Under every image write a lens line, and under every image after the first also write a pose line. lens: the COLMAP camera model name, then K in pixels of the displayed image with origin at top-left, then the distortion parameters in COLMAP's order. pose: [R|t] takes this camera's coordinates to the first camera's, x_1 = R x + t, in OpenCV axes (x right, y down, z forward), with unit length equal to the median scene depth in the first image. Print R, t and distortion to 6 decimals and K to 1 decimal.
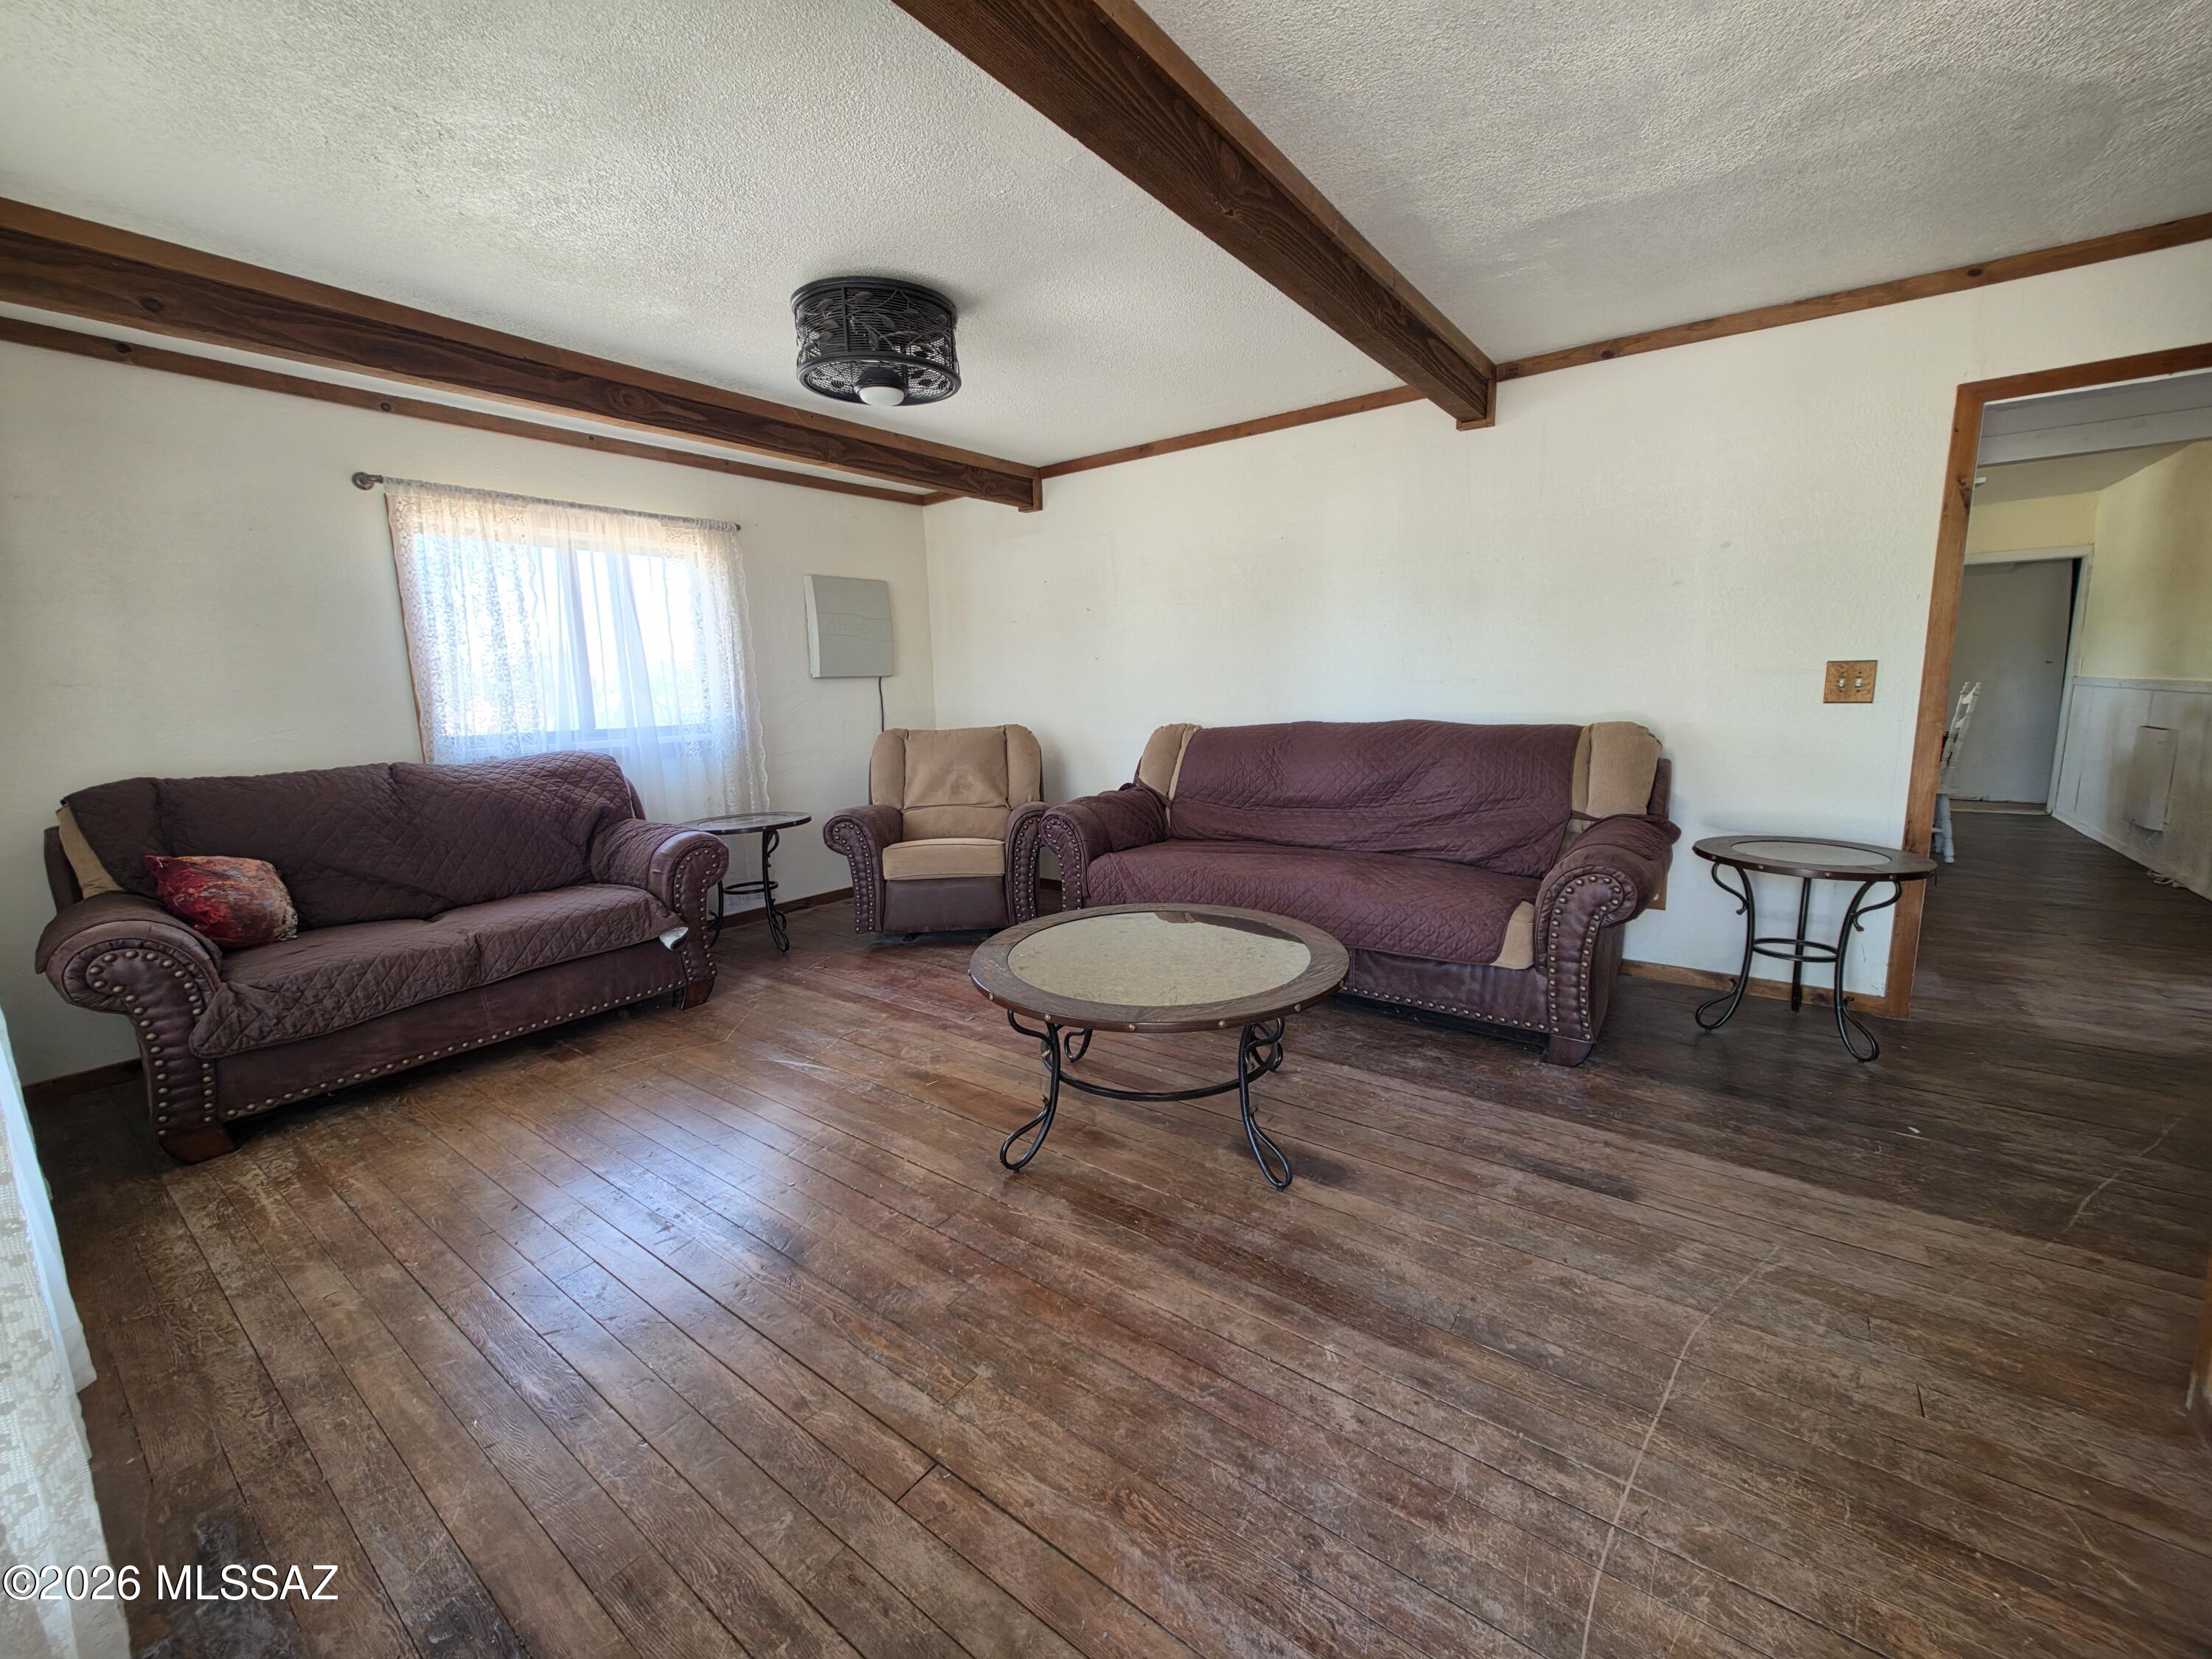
lens RADIAL K [[879.8, 0, 1111.0], [0, 879.8, 824.4], [0, 0, 1]] dist [-0.000270, -0.000214]
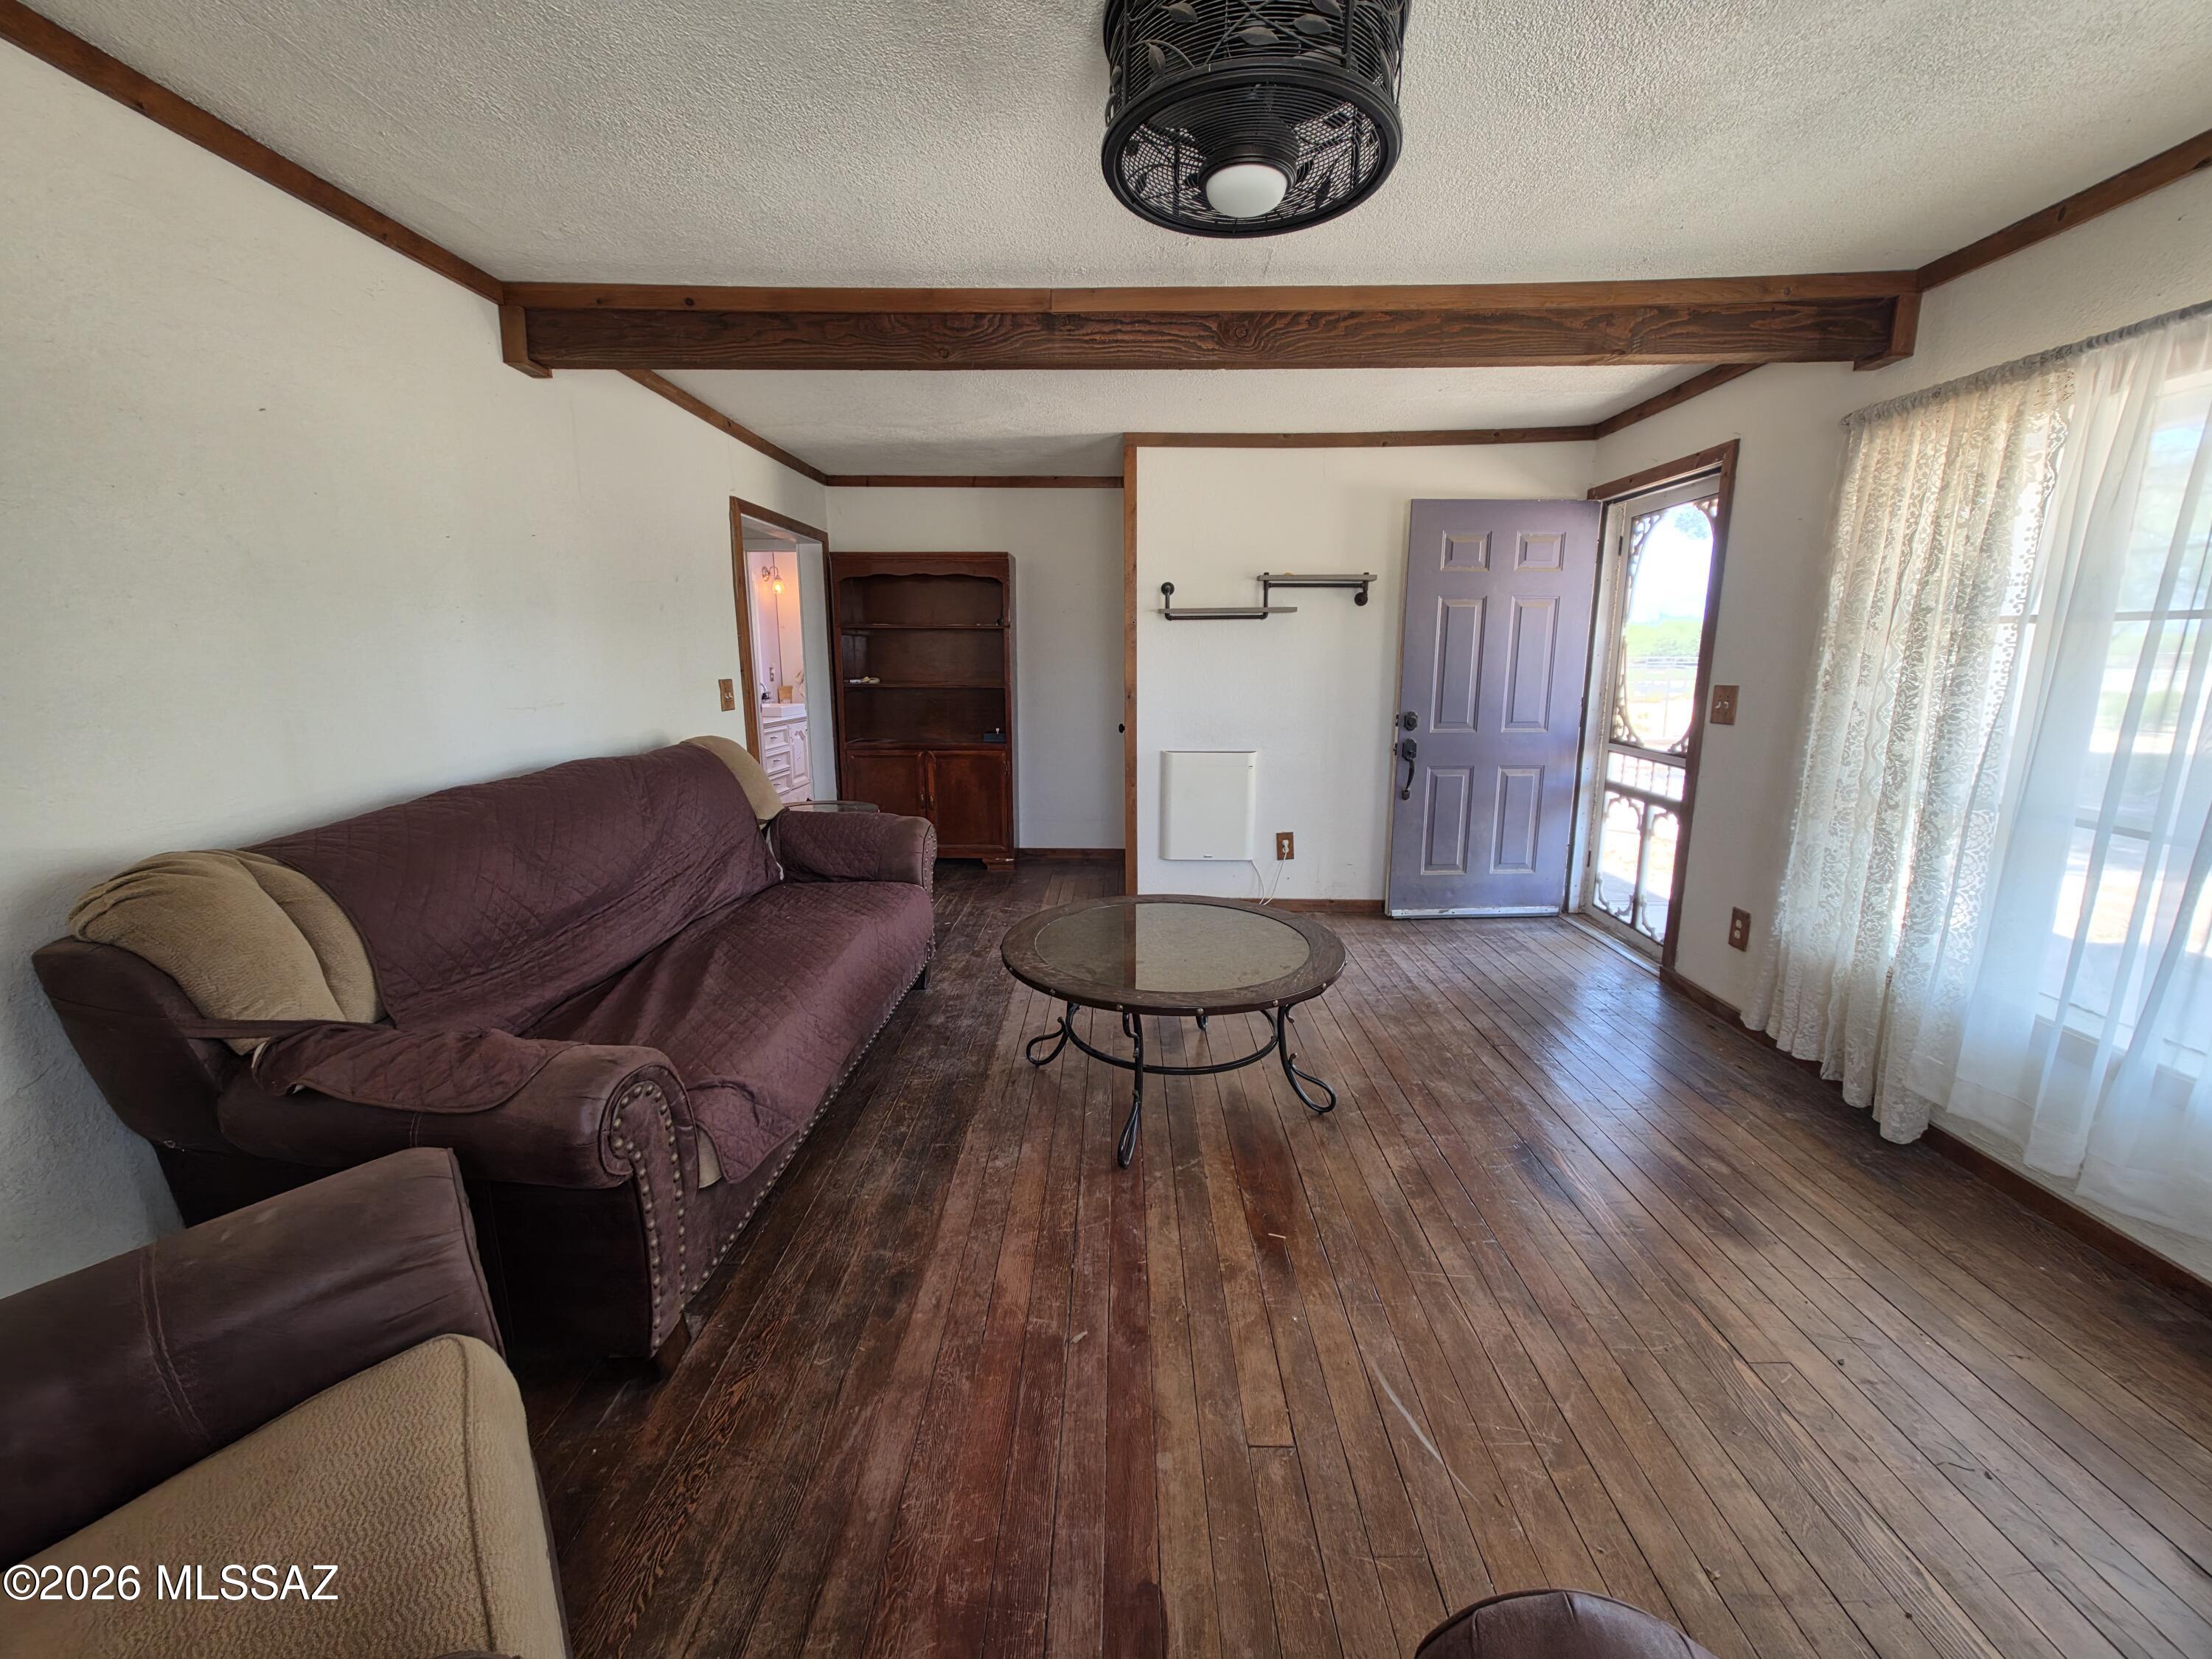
lens RADIAL K [[879.8, 0, 1111.0], [0, 879.8, 824.4], [0, 0, 1]] dist [-0.000270, -0.000214]
pose [[-0.582246, -0.126348, 0.803135, -0.563096], [0.152435, 0.953366, 0.260492, -0.212970], [-0.798595, 0.274097, -0.535834, 1.180972]]
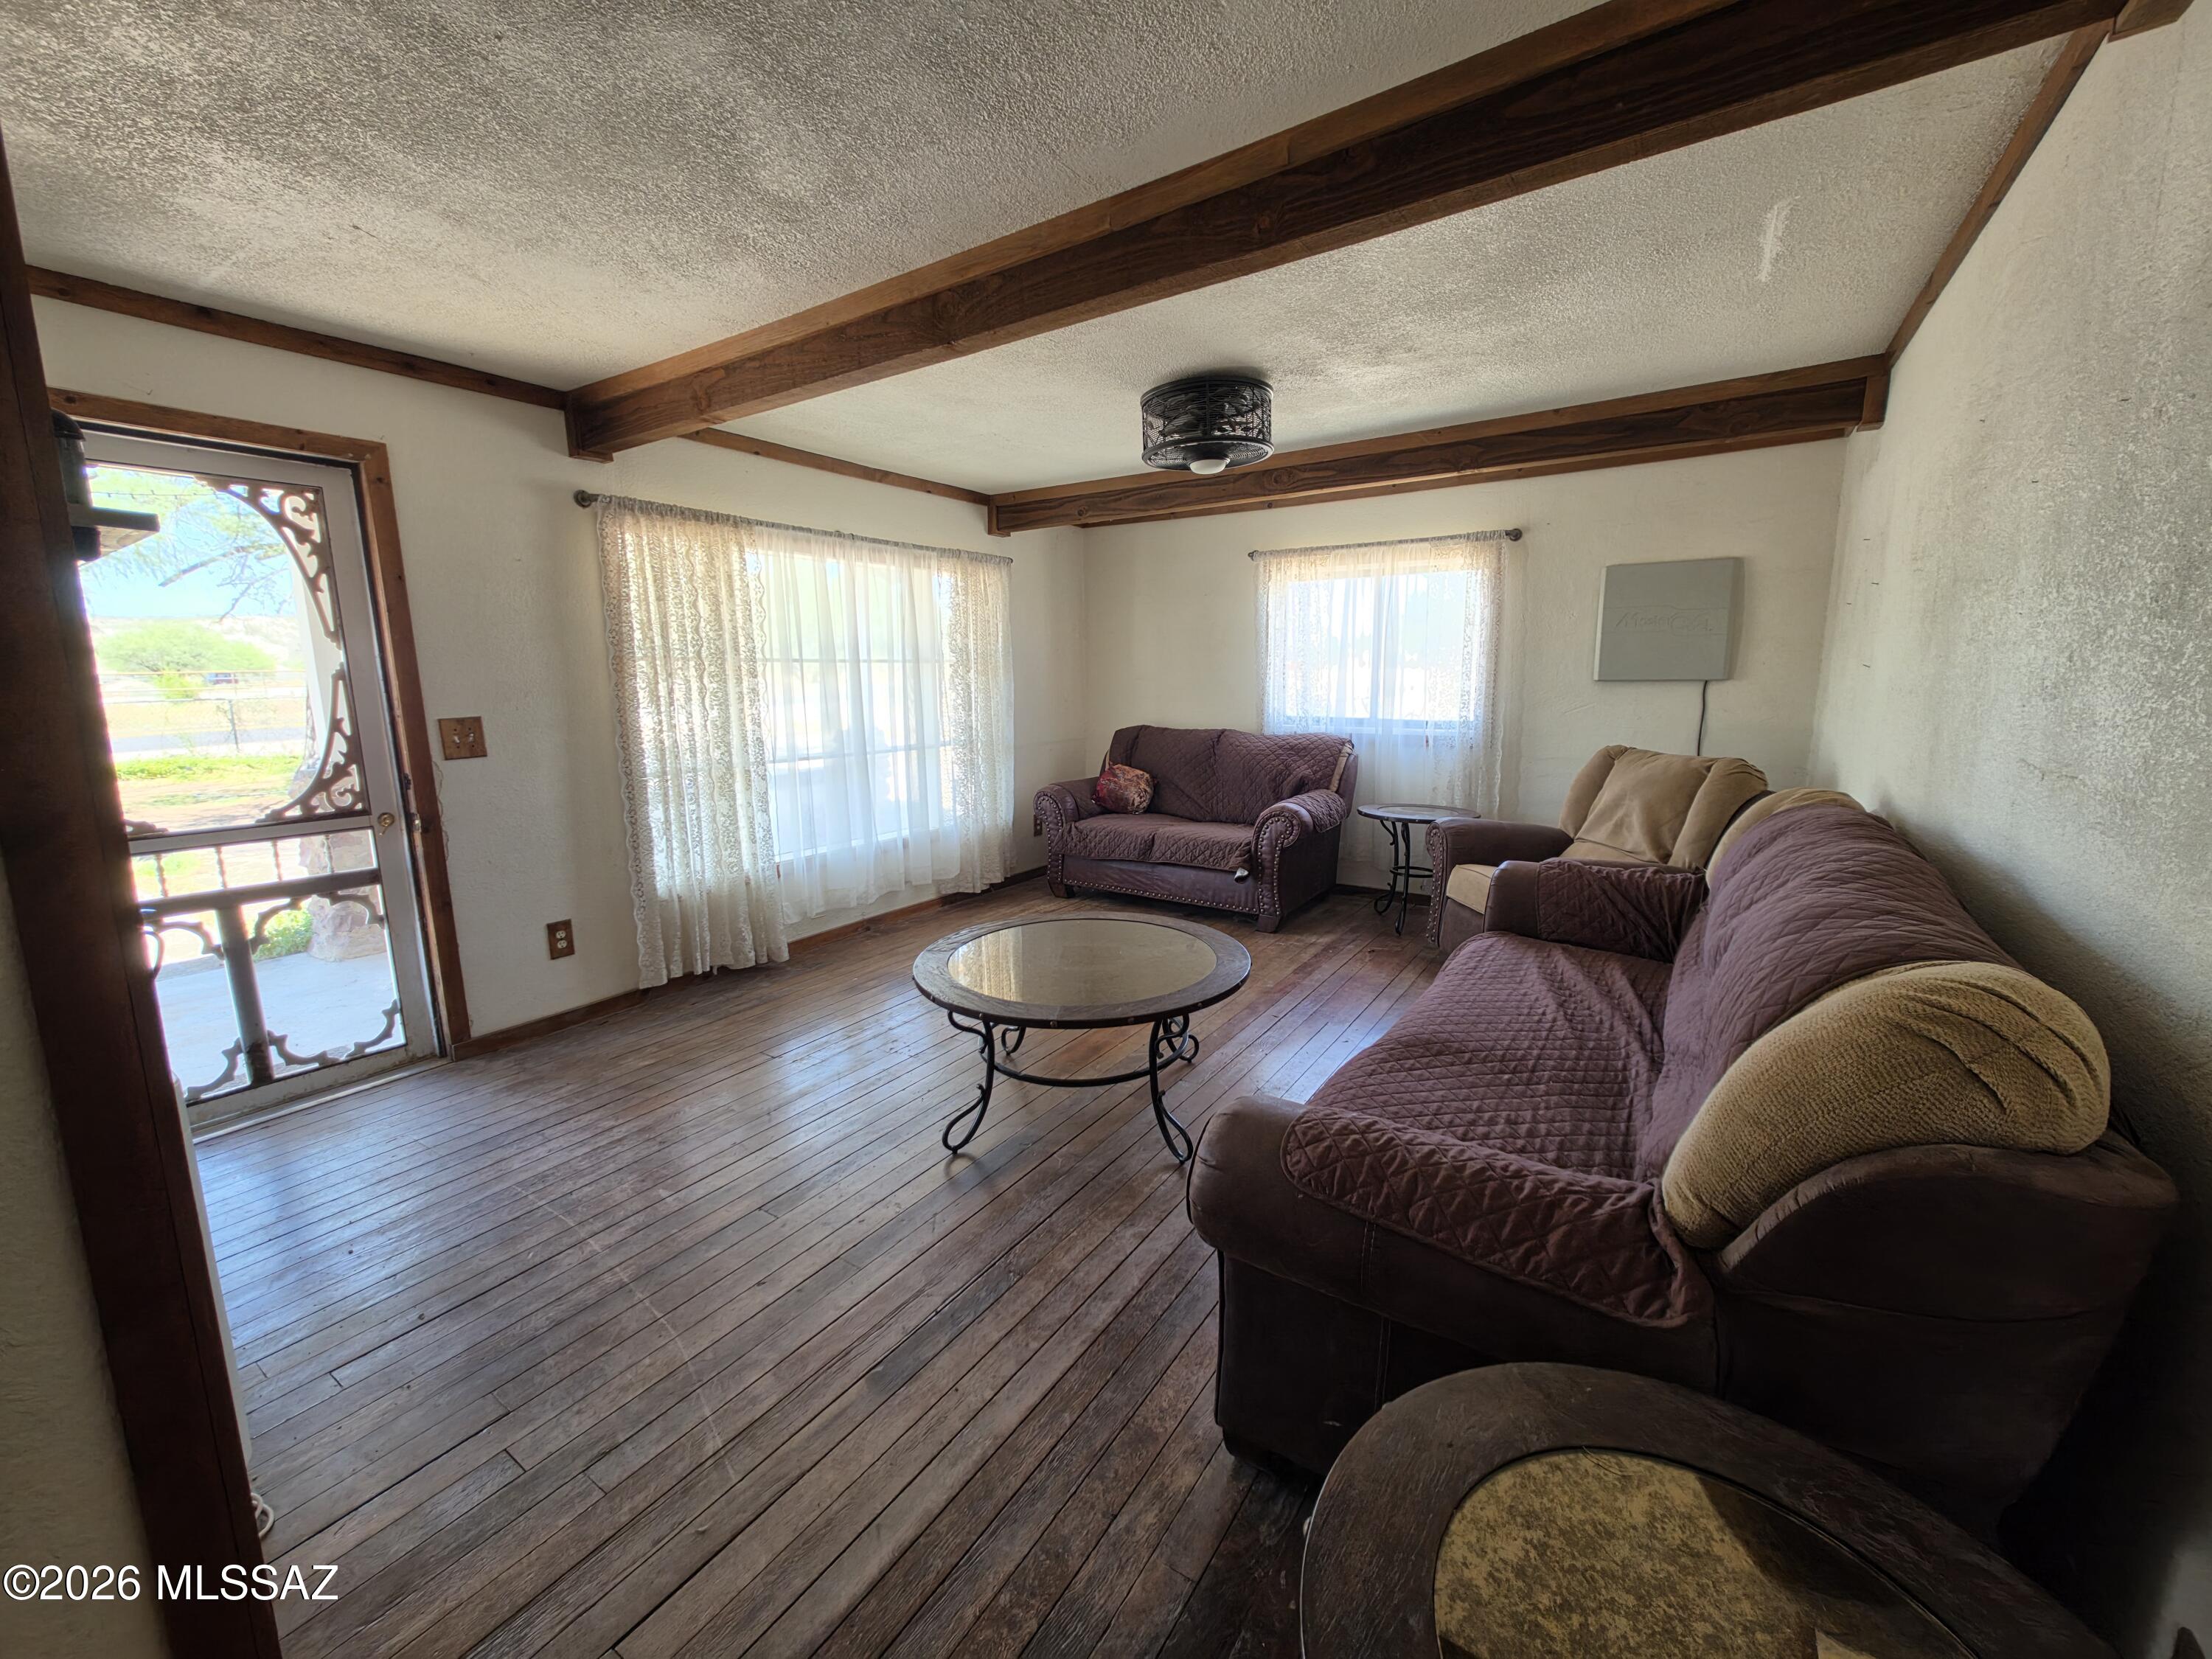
lens RADIAL K [[879.8, 0, 1111.0], [0, 879.8, 824.4], [0, 0, 1]] dist [-0.000270, -0.000214]
pose [[0.053060, 0.199255, -0.978510, 0.820620], [-0.156214, 0.969483, 0.188946, -0.173908], [0.986297, 0.142831, 0.082567, 0.675584]]
